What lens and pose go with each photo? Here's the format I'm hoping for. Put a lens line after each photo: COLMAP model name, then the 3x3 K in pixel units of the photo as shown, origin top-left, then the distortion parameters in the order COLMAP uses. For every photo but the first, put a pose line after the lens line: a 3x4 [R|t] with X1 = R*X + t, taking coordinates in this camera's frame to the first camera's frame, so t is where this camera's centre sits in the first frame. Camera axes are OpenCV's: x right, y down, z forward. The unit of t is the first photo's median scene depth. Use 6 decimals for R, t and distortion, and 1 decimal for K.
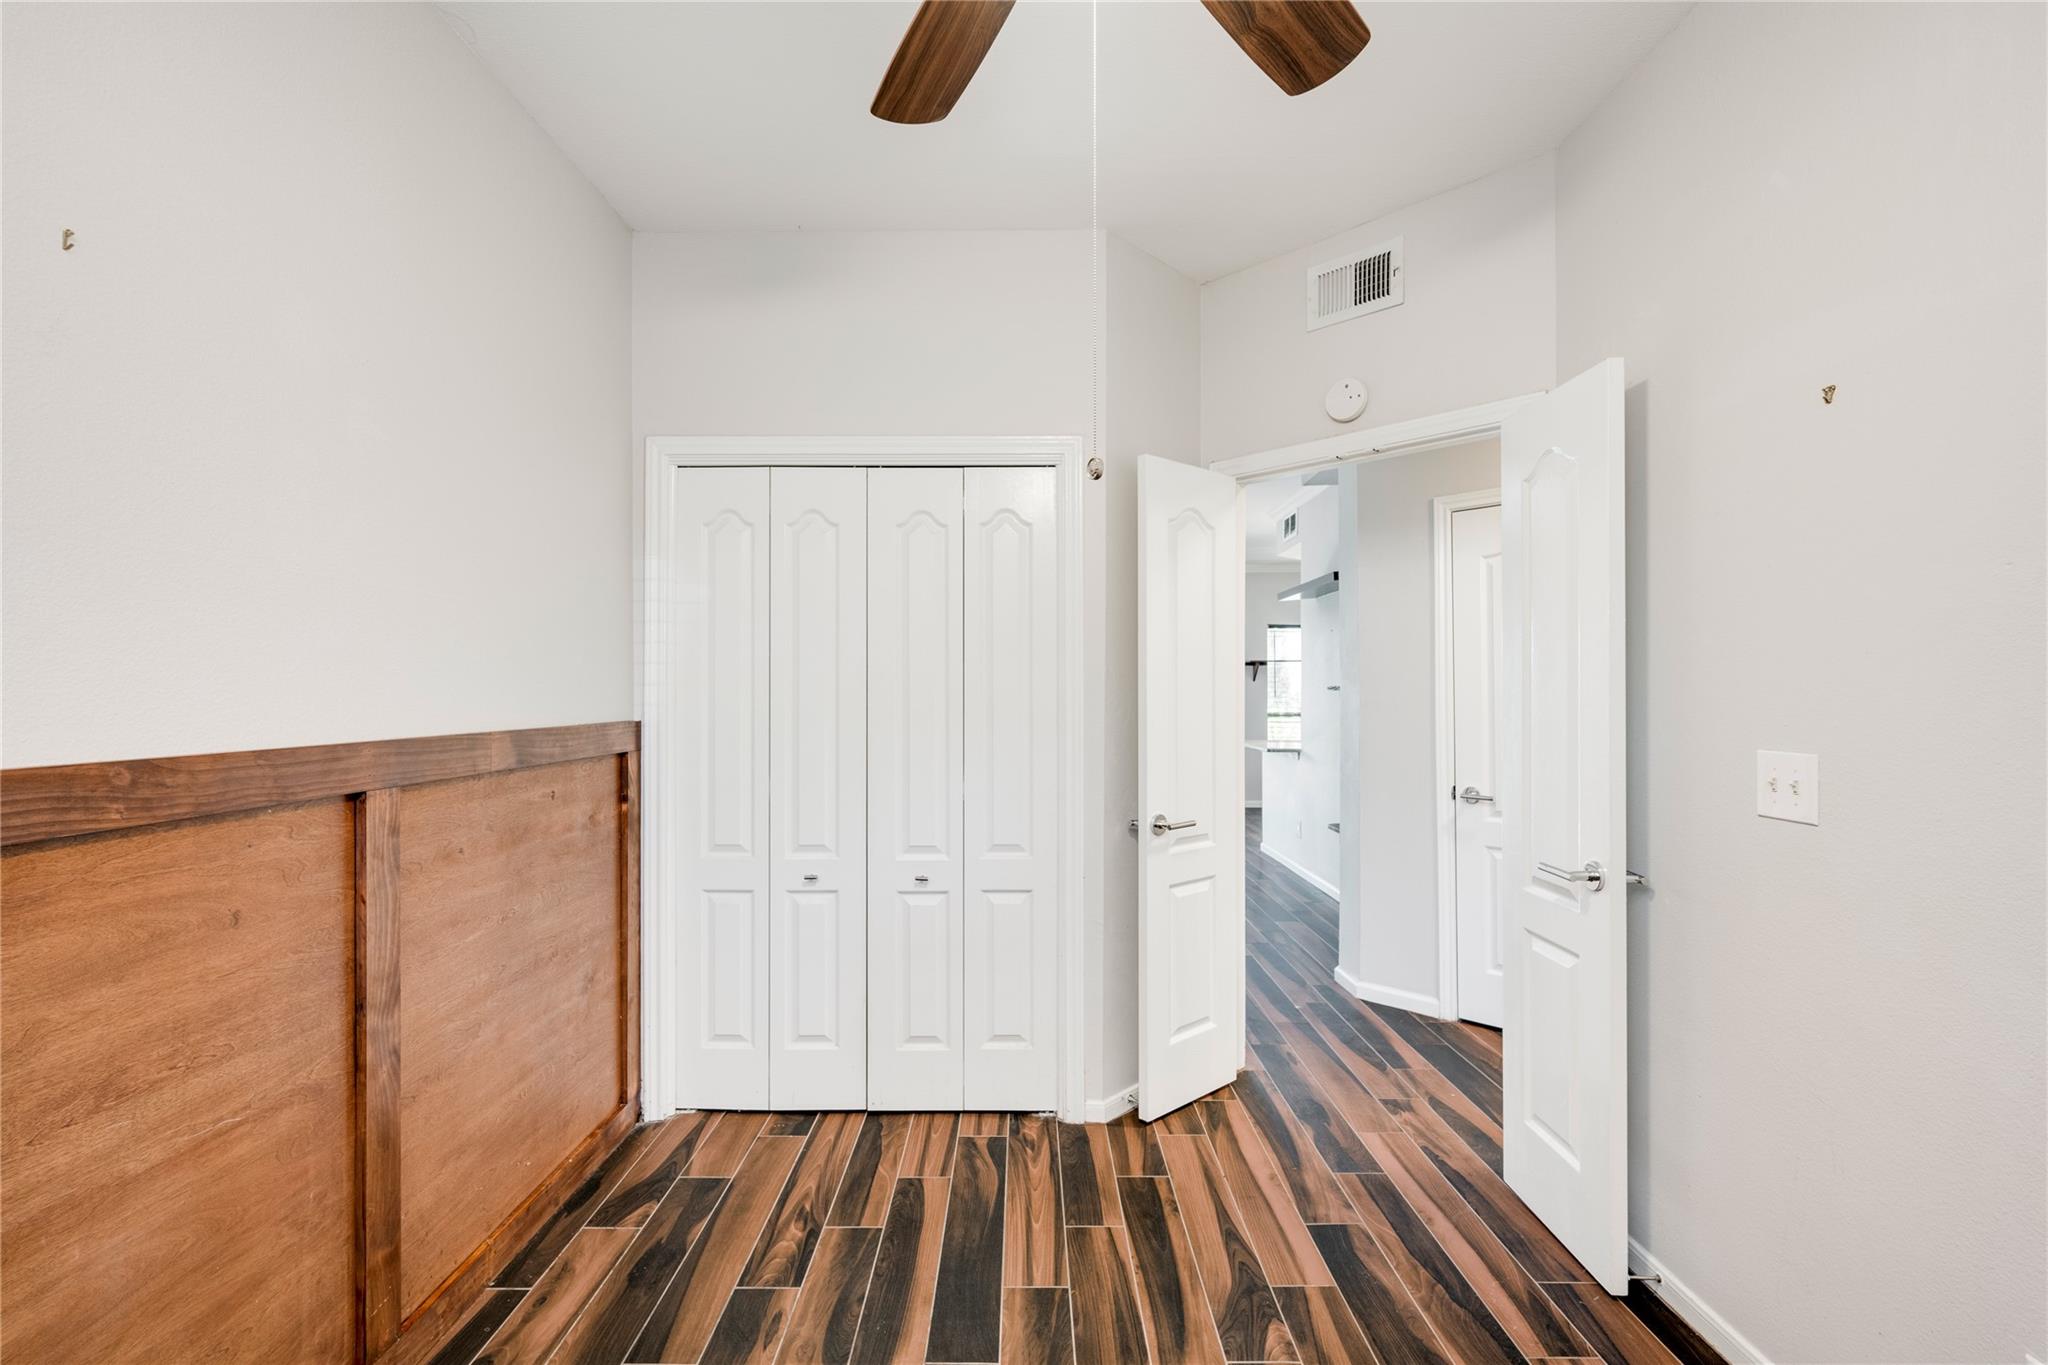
lens RADIAL K [[917.2, 0, 1023.1], [0, 917.2, 693.8], [0, 0, 1]] dist [-0.000981, -0.000031]
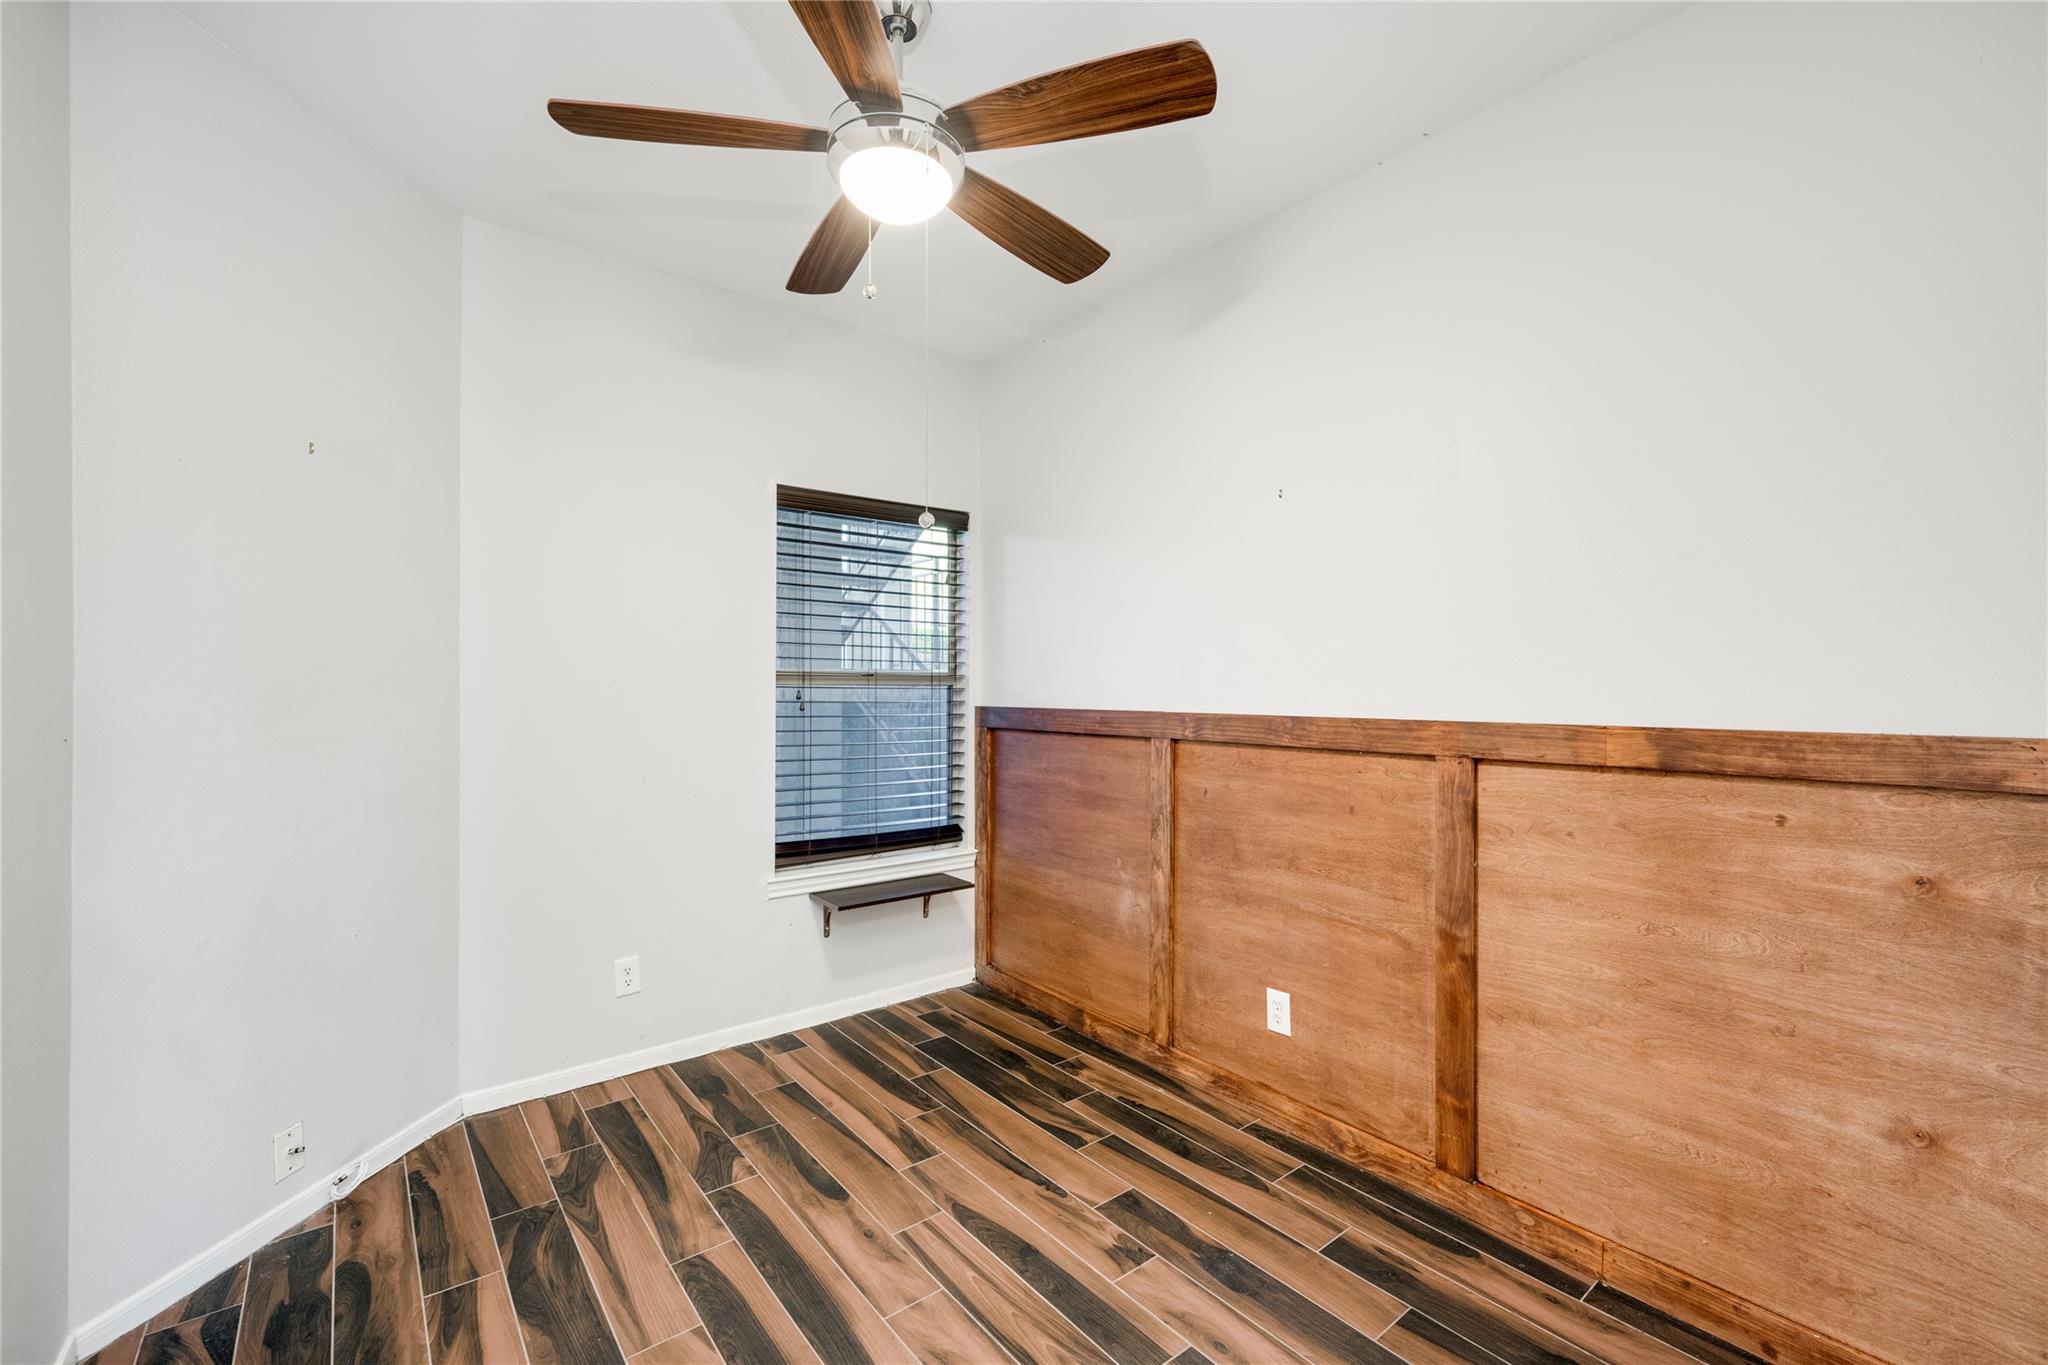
lens RADIAL K [[917.2, 0, 1023.1], [0, 917.2, 693.8], [0, 0, 1]] dist [-0.000981, -0.000031]
pose [[-0.804511, 0.007365, -0.593892, 0.668253], [0.000556, 0.999932, 0.011646, -0.005565], [0.593938, 0.009039, -0.804460, 1.872522]]
